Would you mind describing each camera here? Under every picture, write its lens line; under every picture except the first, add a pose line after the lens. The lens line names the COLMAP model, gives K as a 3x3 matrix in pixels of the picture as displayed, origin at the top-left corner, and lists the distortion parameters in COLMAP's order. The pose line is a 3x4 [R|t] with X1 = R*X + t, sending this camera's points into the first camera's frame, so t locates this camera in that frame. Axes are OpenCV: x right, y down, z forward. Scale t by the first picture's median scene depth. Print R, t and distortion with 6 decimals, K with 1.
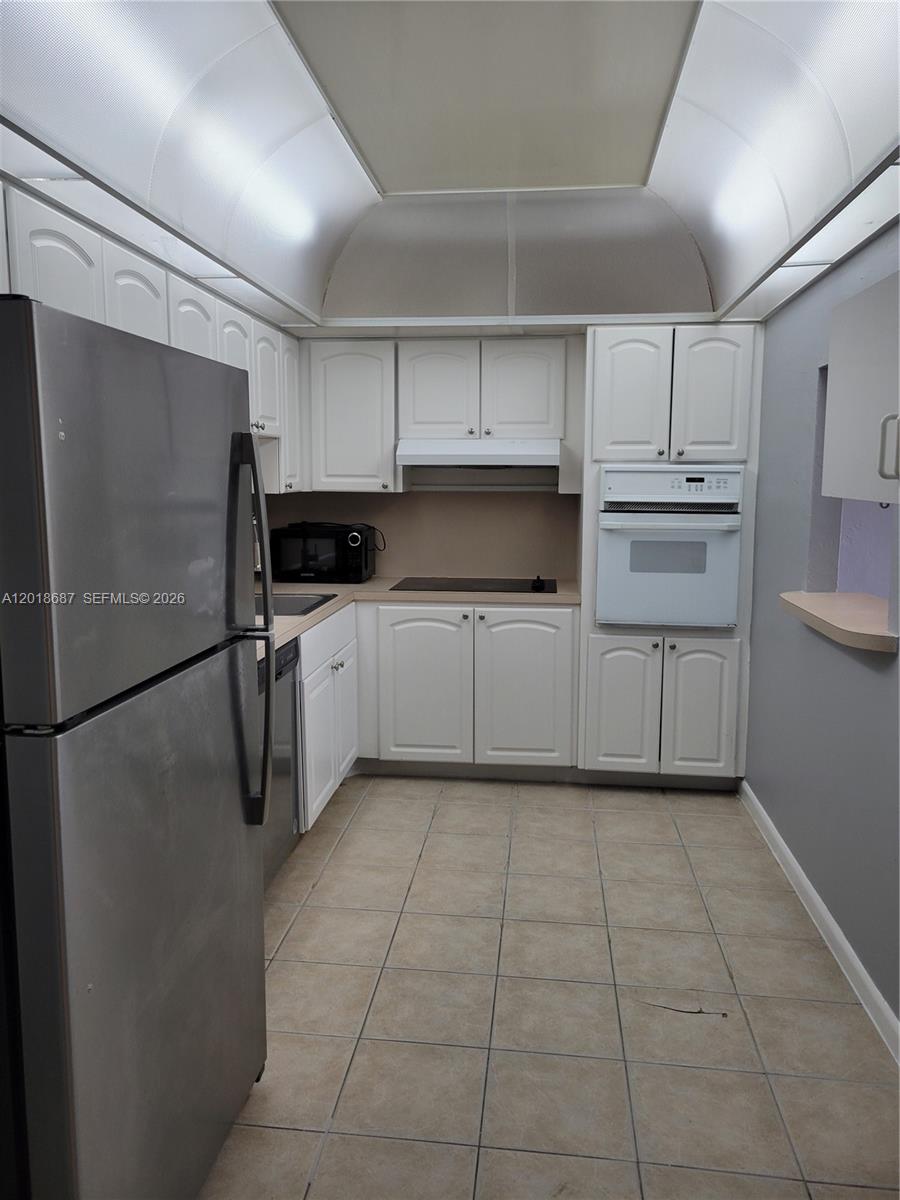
lens RADIAL K [[901.5, 0, 444.3], [0, 901.5, 591.4], [0, 0, 1]] dist [0.043901, -0.020248]
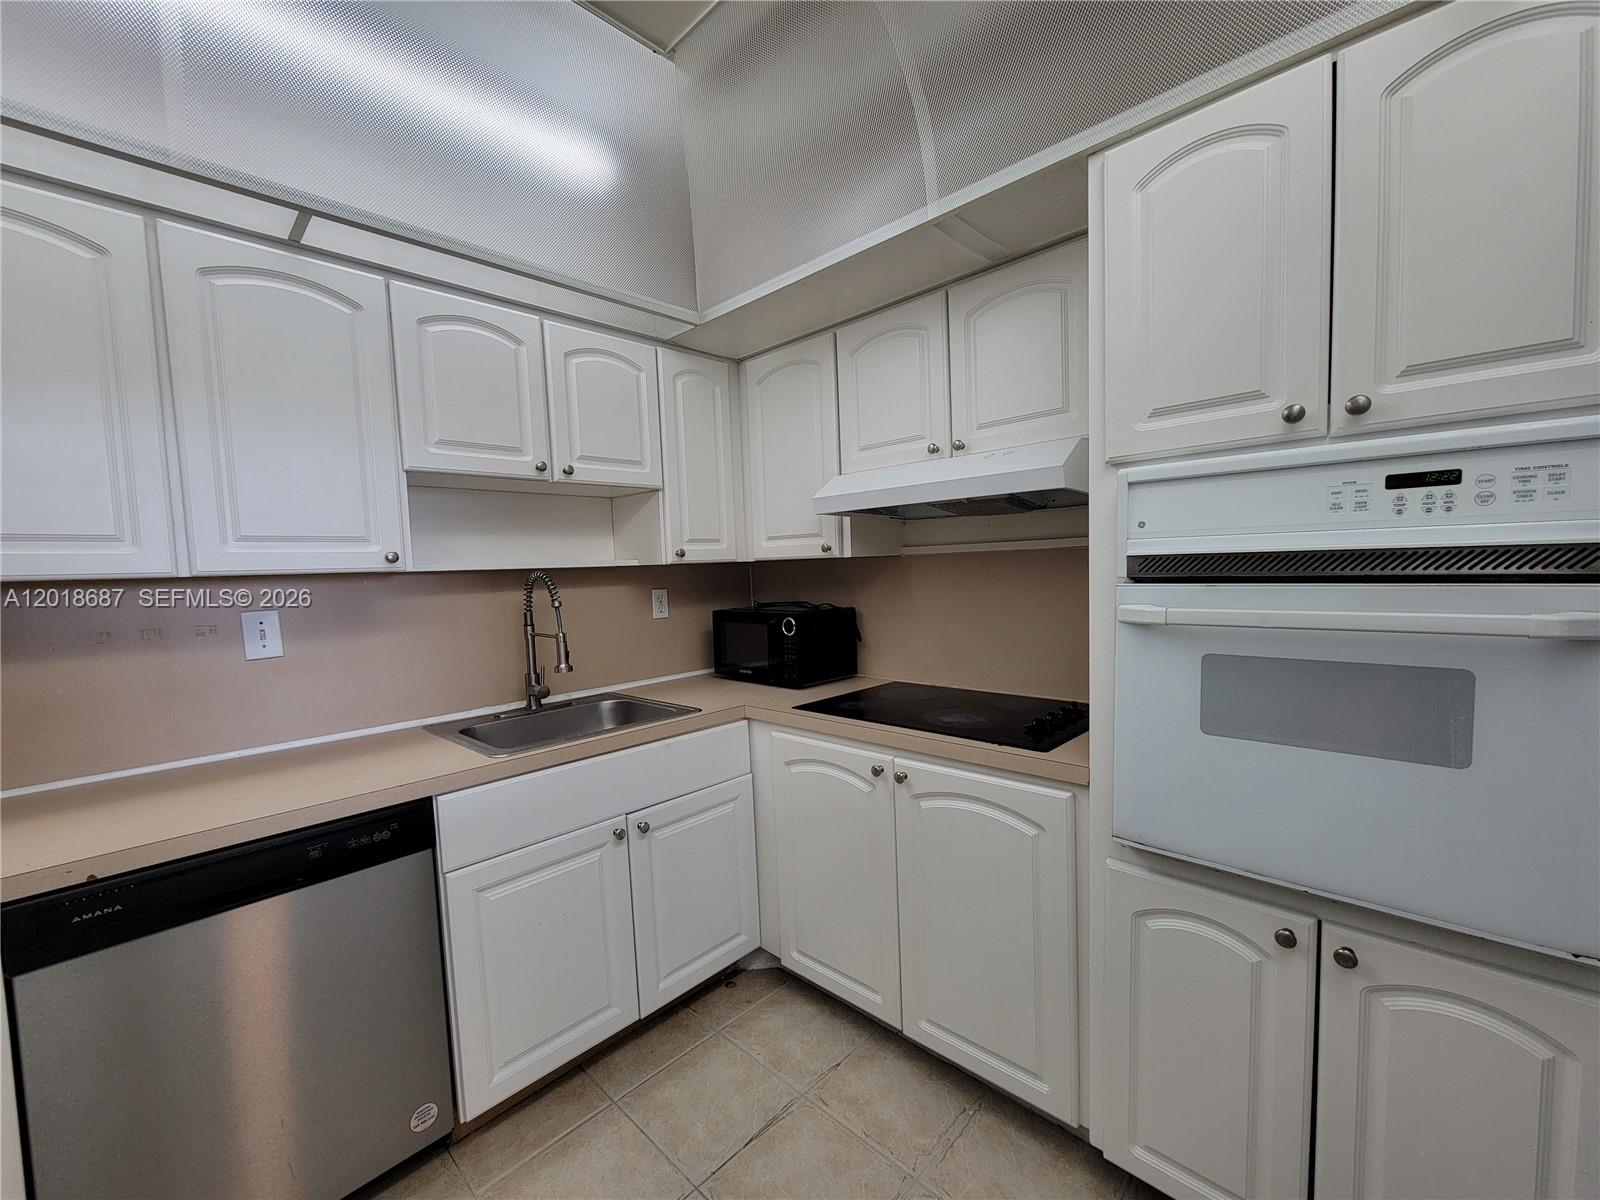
lens RADIAL K [[652.4, 0, 789.3], [0, 652.4, 613.7], [0, 0, 1]] dist [-0.005558, 0.001125]
pose [[0.789142, 0.013216, -0.614068, 0.234115], [-0.041149, 0.998660, -0.031387, -0.056286], [0.612831, 0.050037, 0.788629, 0.656928]]
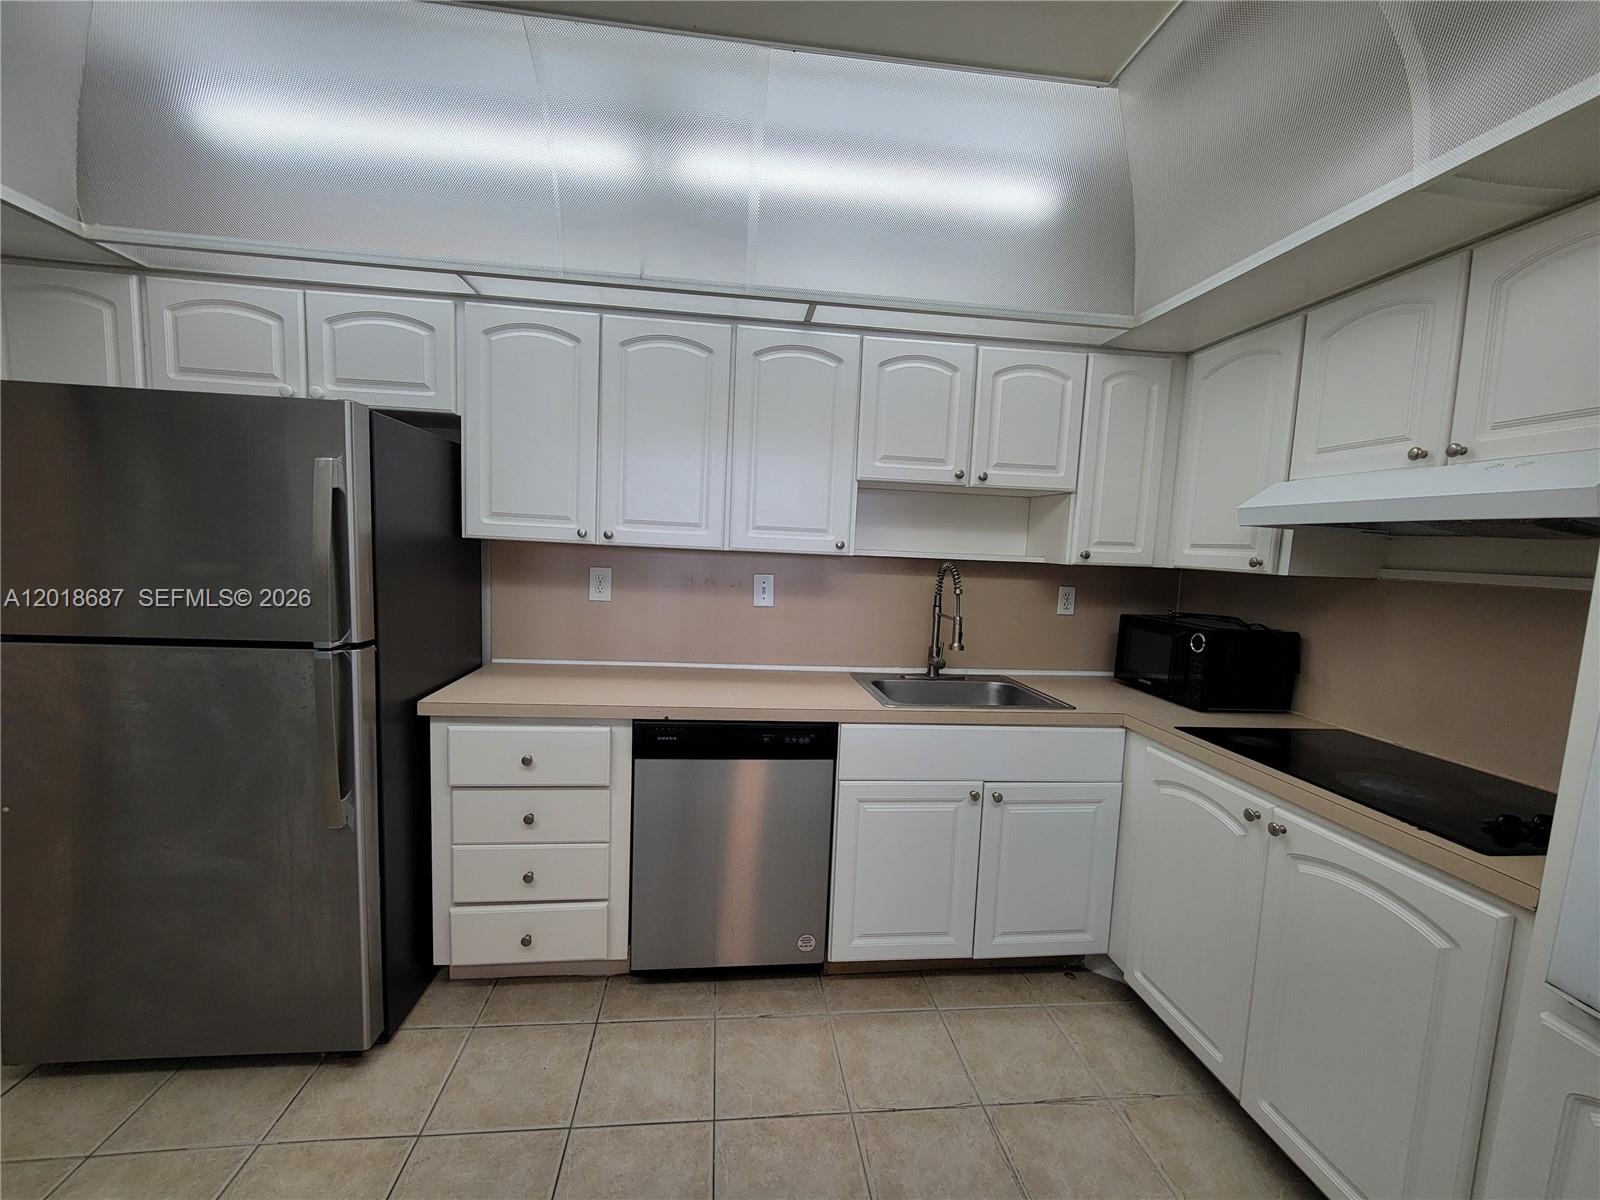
lens RADIAL K [[652.4, 0, 784.1], [0, 652.4, 614.1], [0, 0, 1]] dist [-0.005558, 0.001125]
pose [[0.215214, 0.111598, -0.970169, 0.319535], [-0.165765, 0.983207, 0.076326, -0.070418], [0.962395, 0.144394, 0.230100, 0.659047]]
